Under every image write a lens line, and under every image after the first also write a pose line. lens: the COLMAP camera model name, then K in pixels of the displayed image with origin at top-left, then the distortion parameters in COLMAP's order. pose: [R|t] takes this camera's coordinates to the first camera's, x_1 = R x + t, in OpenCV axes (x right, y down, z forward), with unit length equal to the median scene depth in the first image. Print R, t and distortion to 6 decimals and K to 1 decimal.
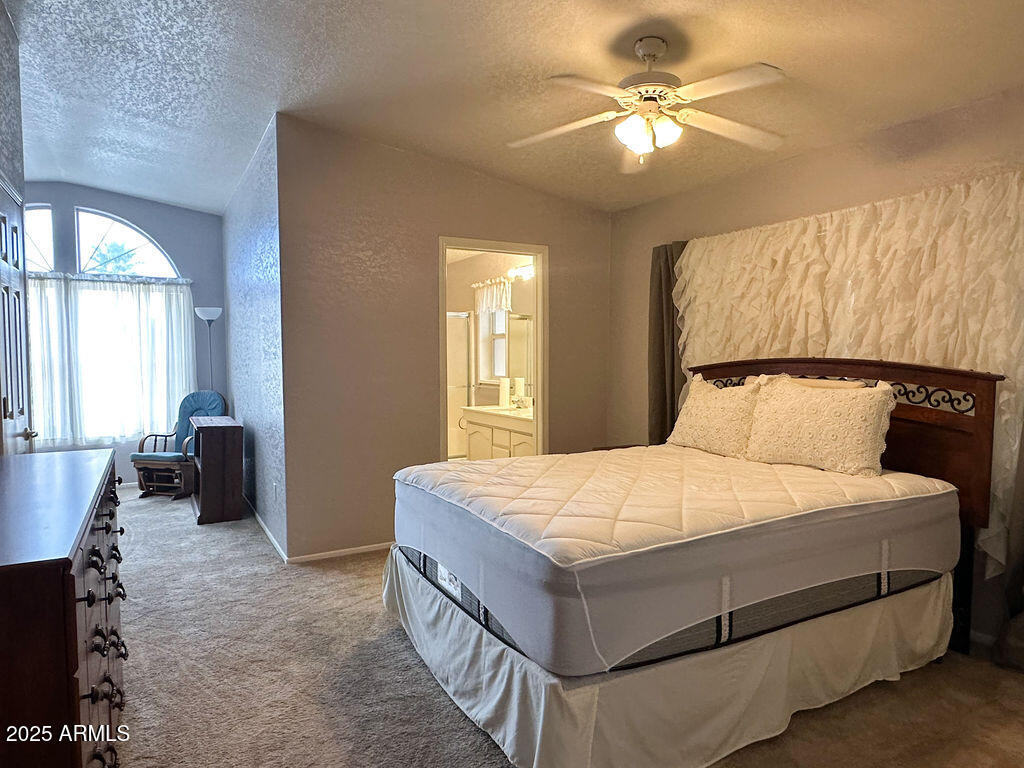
lens RADIAL K [[646.9, 0, 517.3], [0, 646.9, 387.7], [0, 0, 1]] dist [-0.004303, 0.001212]
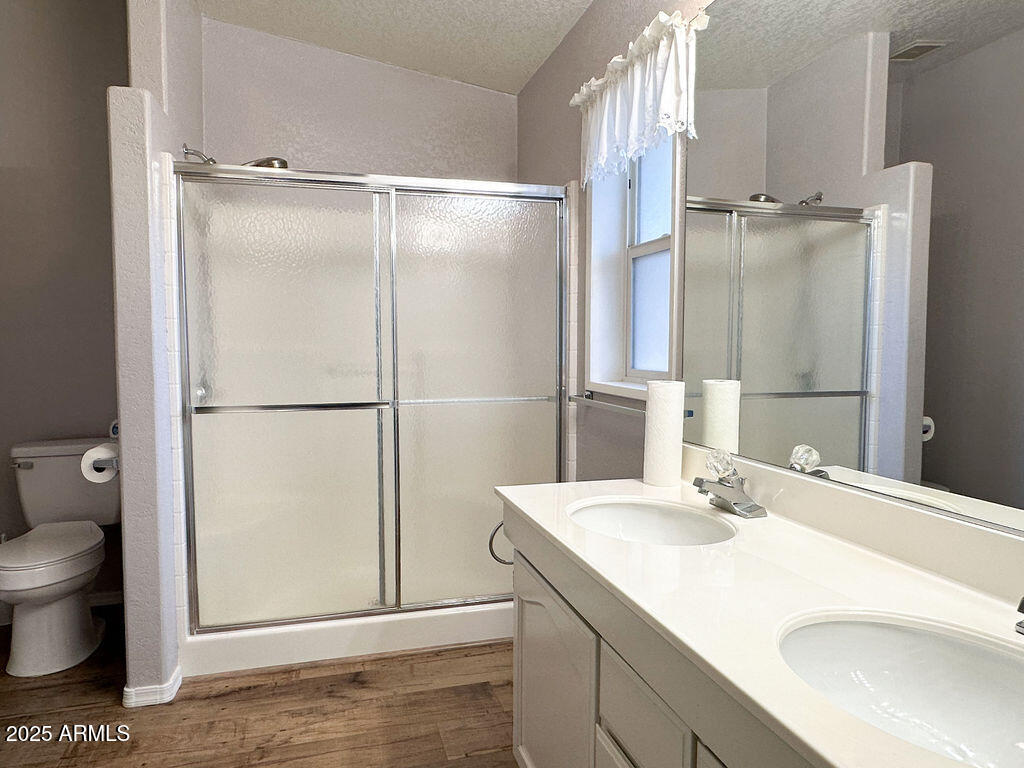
lens RADIAL K [[646.9, 0, 517.3], [0, 646.9, 387.7], [0, 0, 1]] dist [-0.004303, 0.001212]
pose [[0.968743, 0.021142, -0.247162, -0.011657], [-0.019279, 0.999765, 0.009958, -0.011386], [0.247314, -0.004881, 0.968923, 0.672967]]
